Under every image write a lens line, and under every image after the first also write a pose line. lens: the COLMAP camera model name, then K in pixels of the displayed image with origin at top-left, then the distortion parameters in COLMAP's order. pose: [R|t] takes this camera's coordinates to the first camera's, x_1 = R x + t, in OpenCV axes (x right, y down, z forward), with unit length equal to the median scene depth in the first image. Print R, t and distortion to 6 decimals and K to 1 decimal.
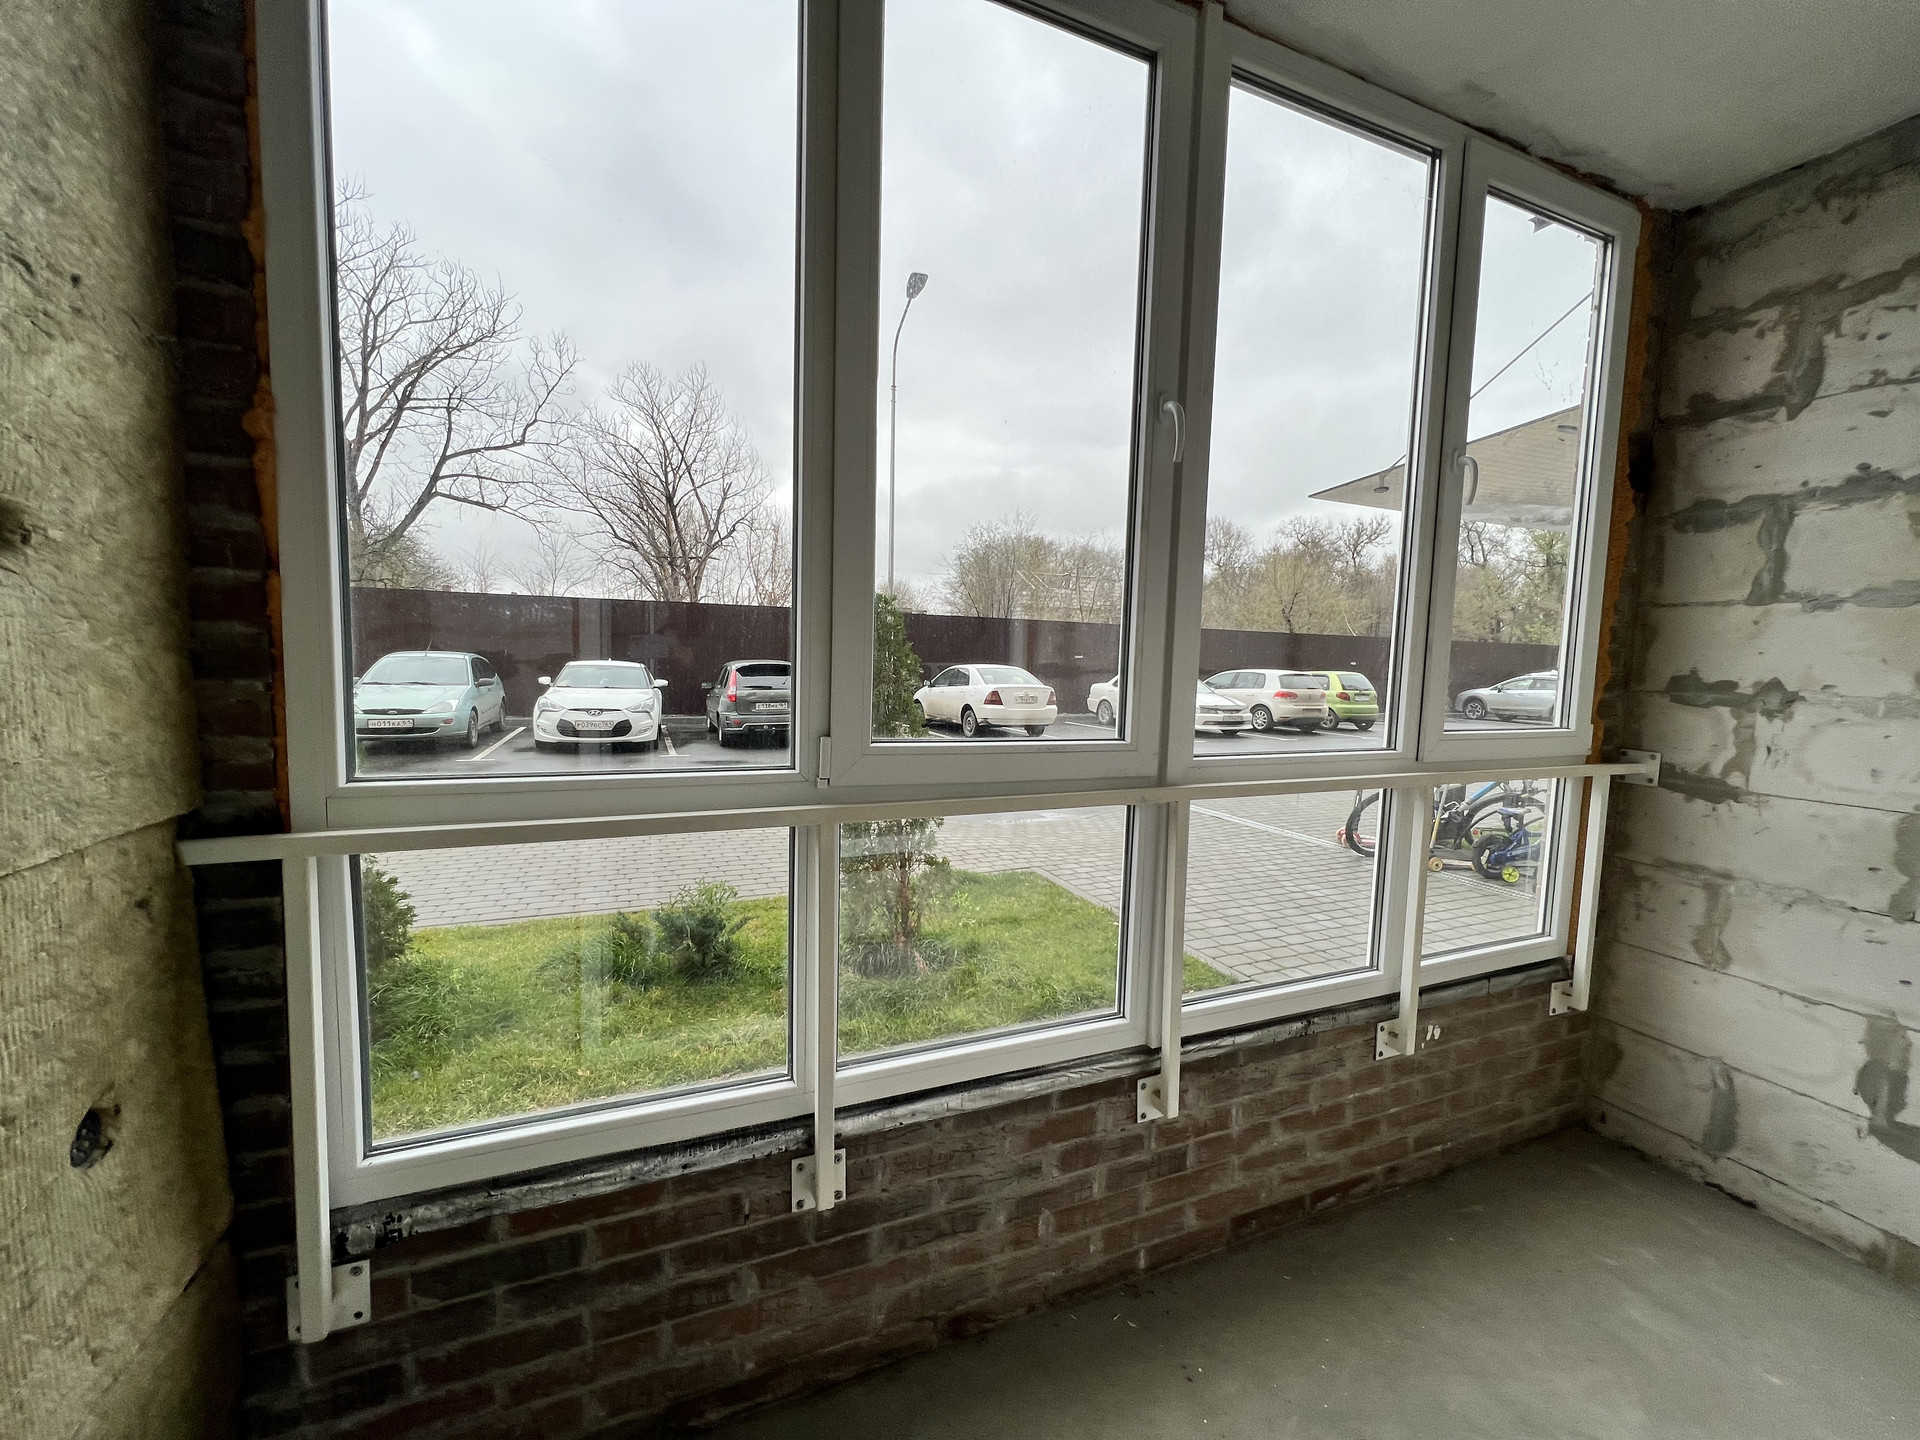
lens RADIAL K [[765.5, 0, 957.3], [0, 765.5, 722.4], [0, 0, 1]] dist [-0.001008, 0.000561]
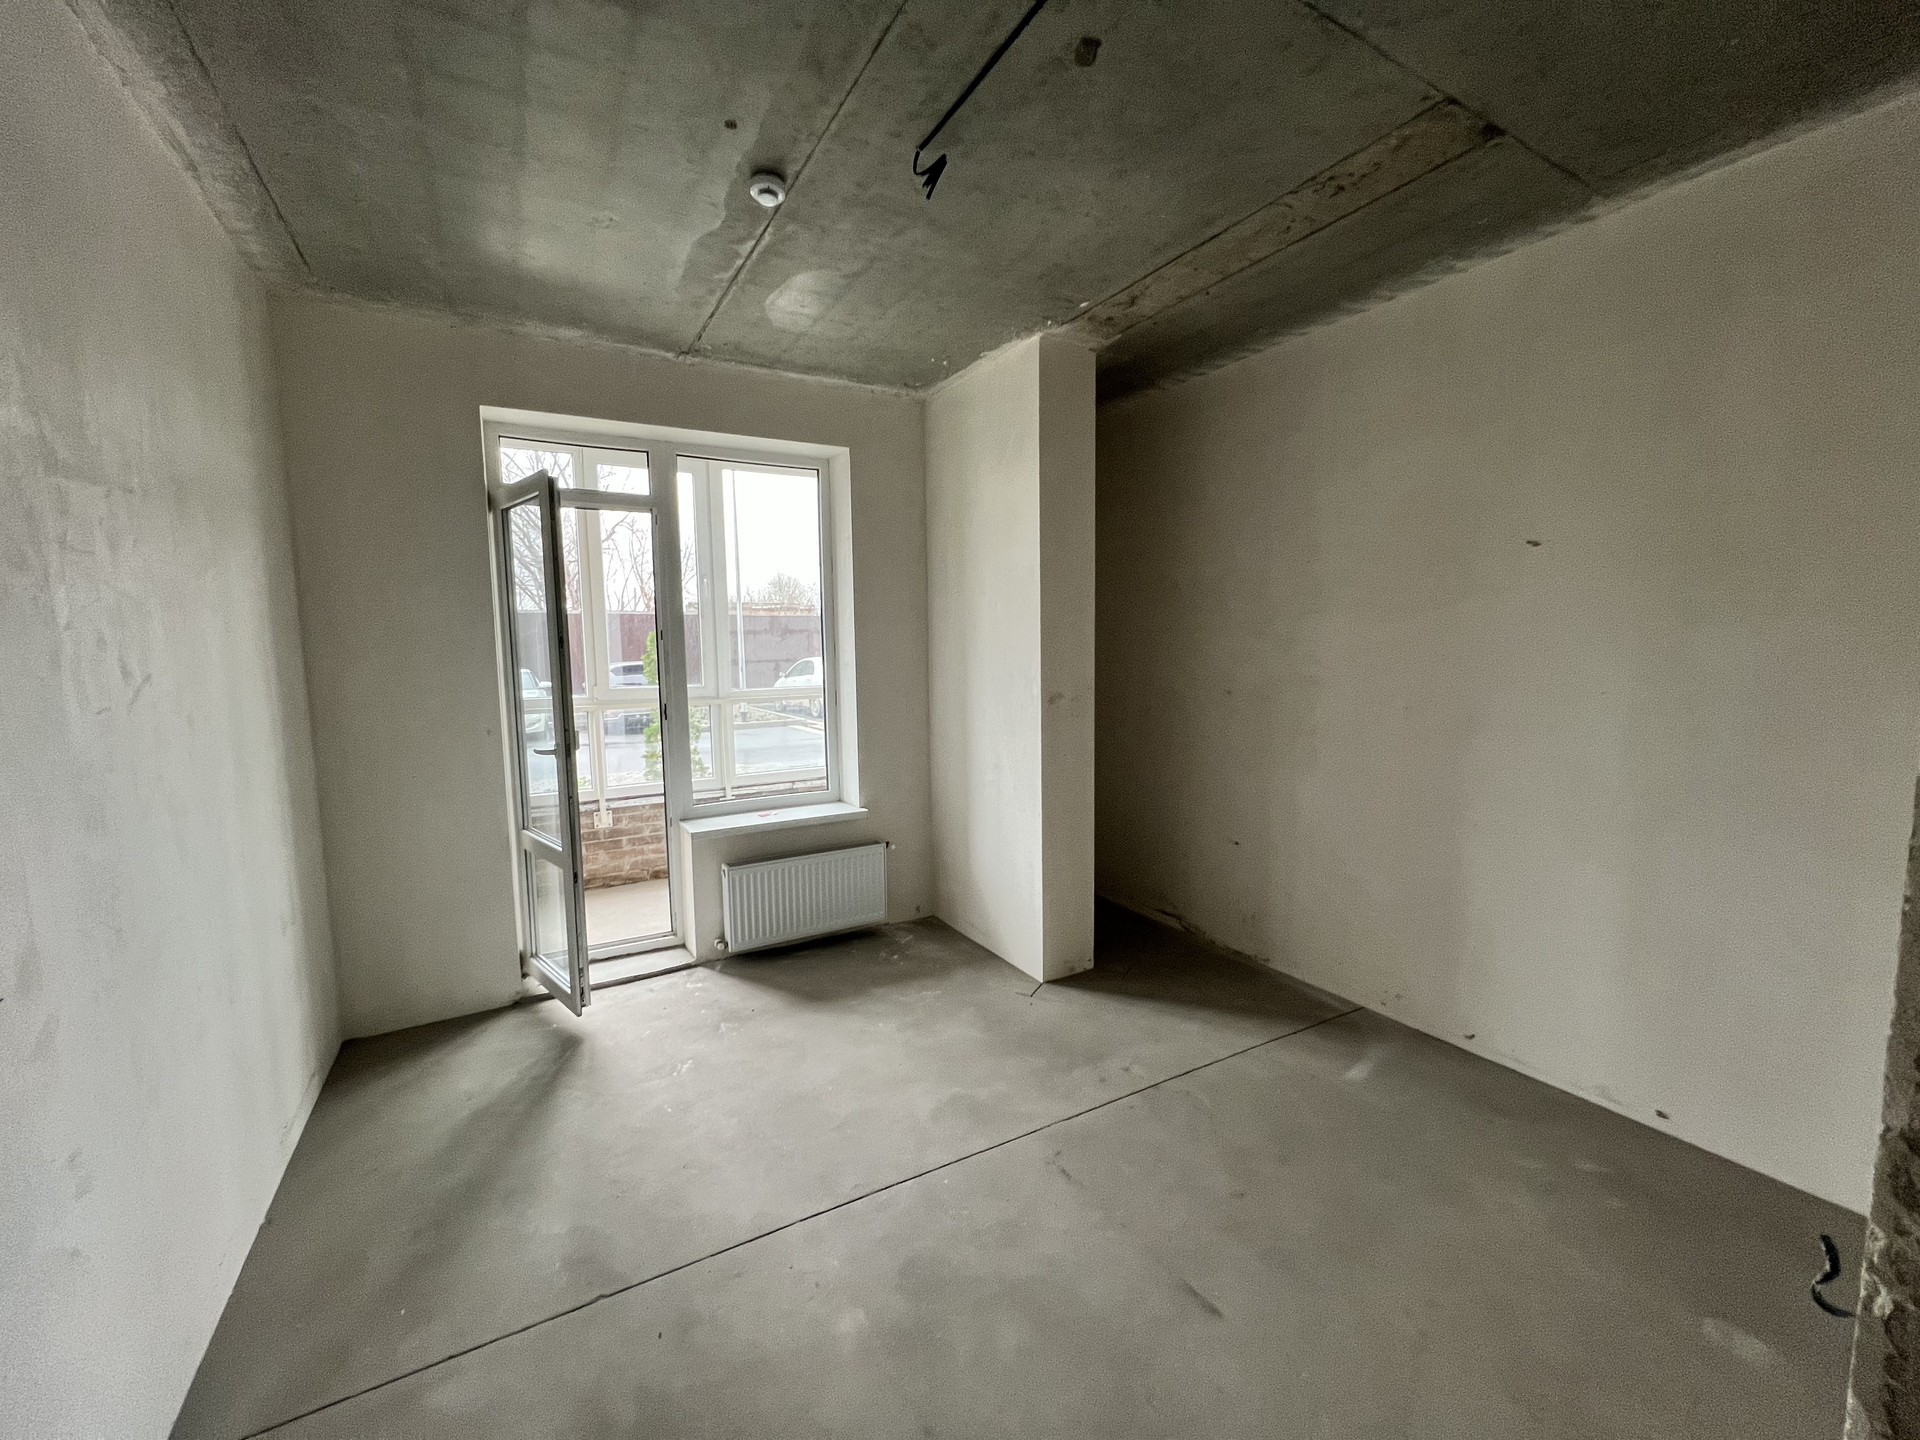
lens RADIAL K [[765.5, 0, 953.3], [0, 765.5, 718.5], [0, 0, 1]] dist [-0.001008, 0.000561]
pose [[0.991798, -0.054174, 0.115765, 0.920939], [0.053095, 0.998513, 0.012386, 0.187966], [-0.116264, -0.006138, 0.993199, -2.359856]]
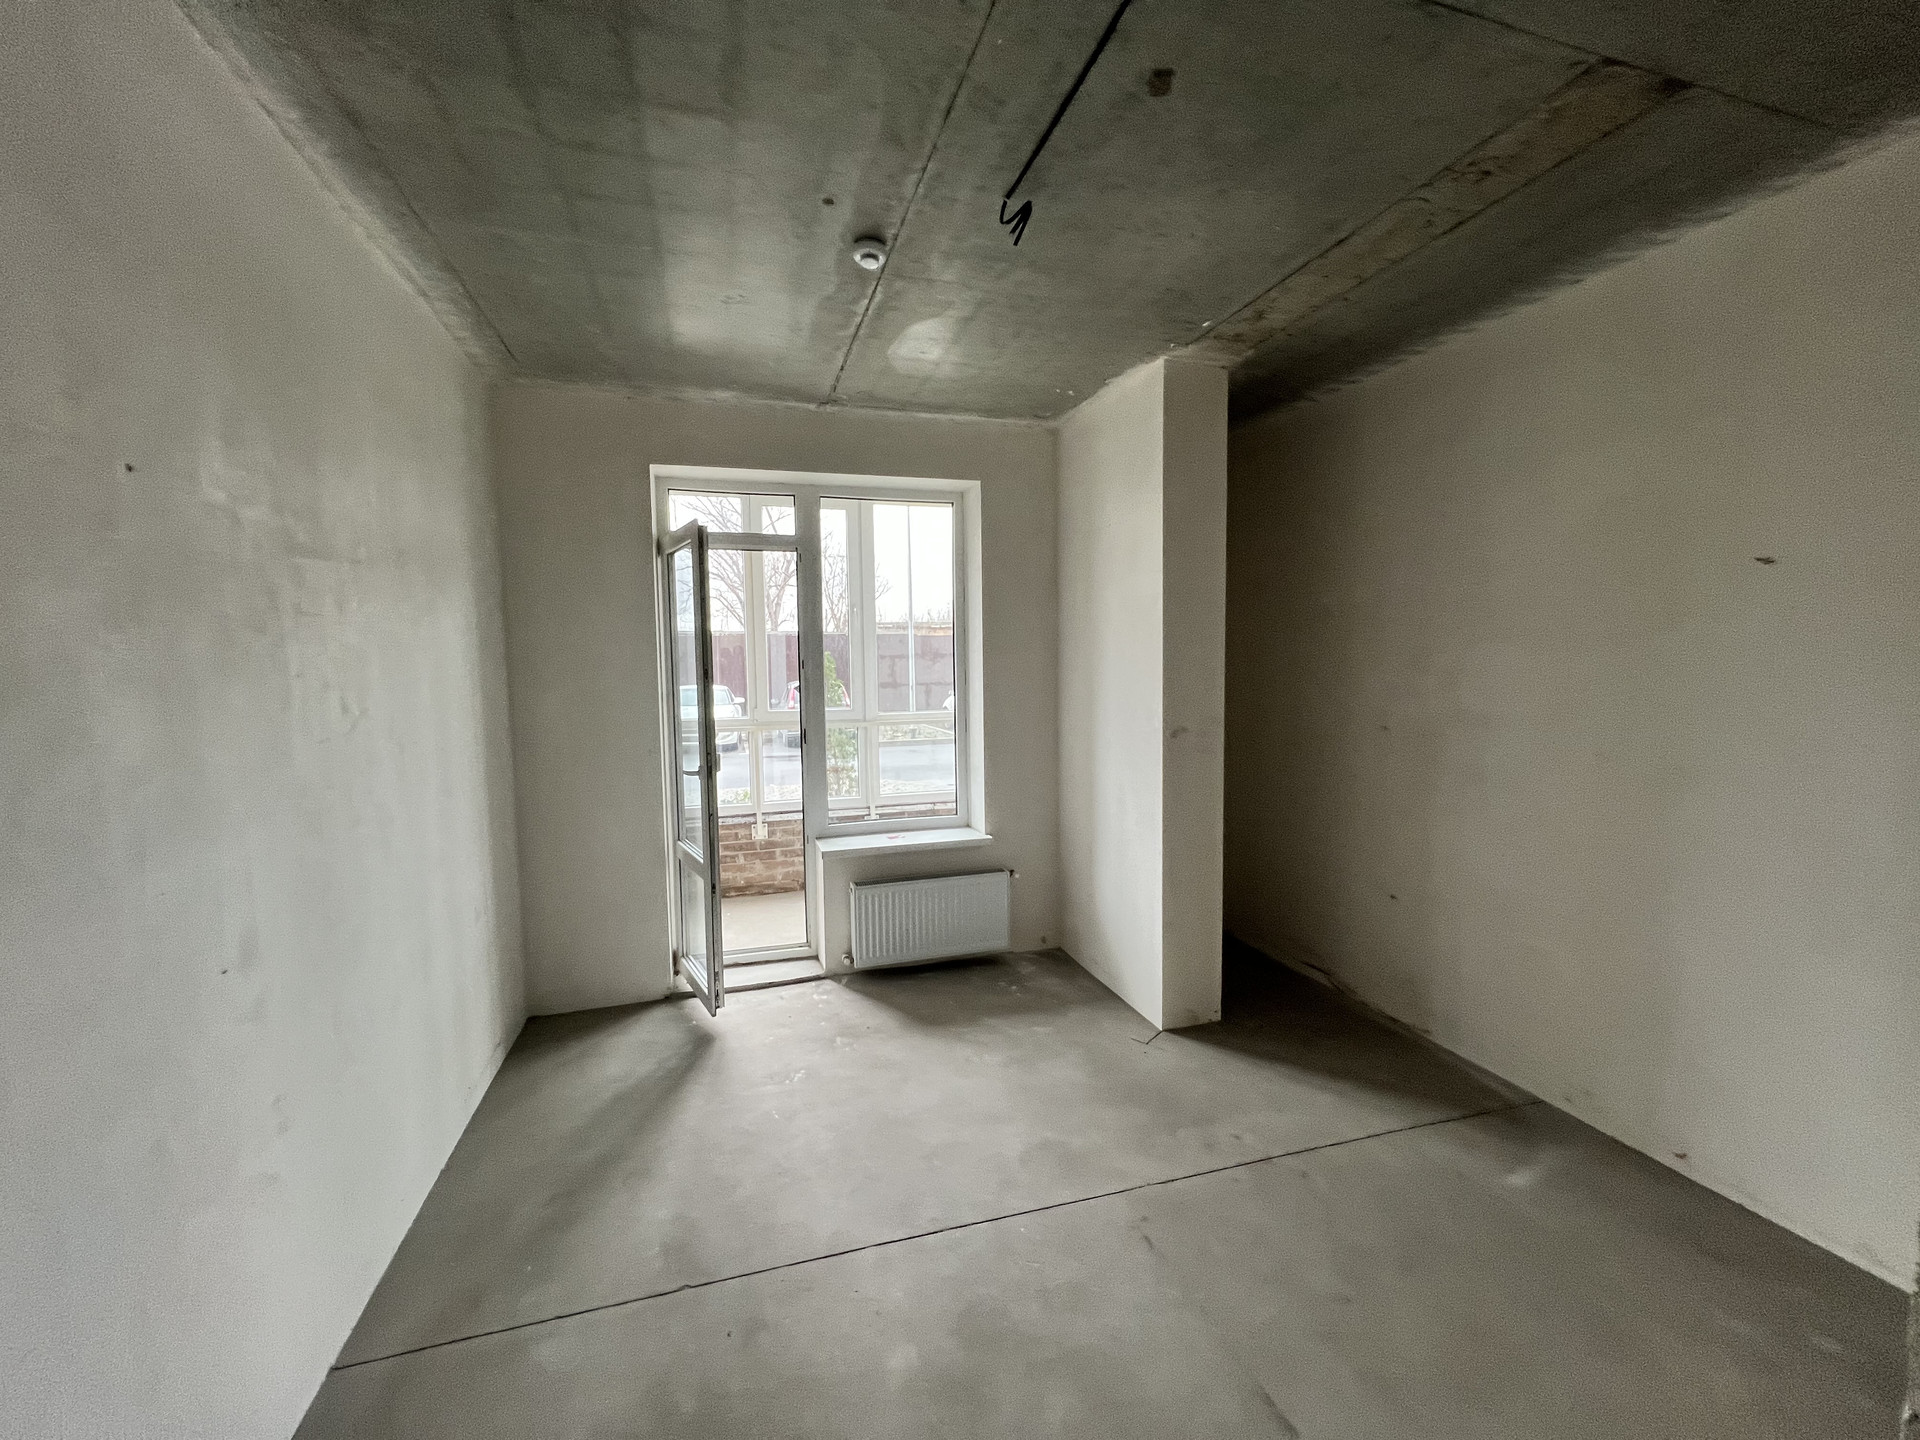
lens RADIAL K [[765.5, 0, 953.7], [0, 765.5, 719.5], [0, 0, 1]] dist [-0.001008, 0.000561]
pose [[0.993367, -0.034688, -0.109628, 1.083482], [0.032915, 0.999297, -0.017939, 0.155320], [0.110173, 0.014212, 0.993811, -2.365261]]
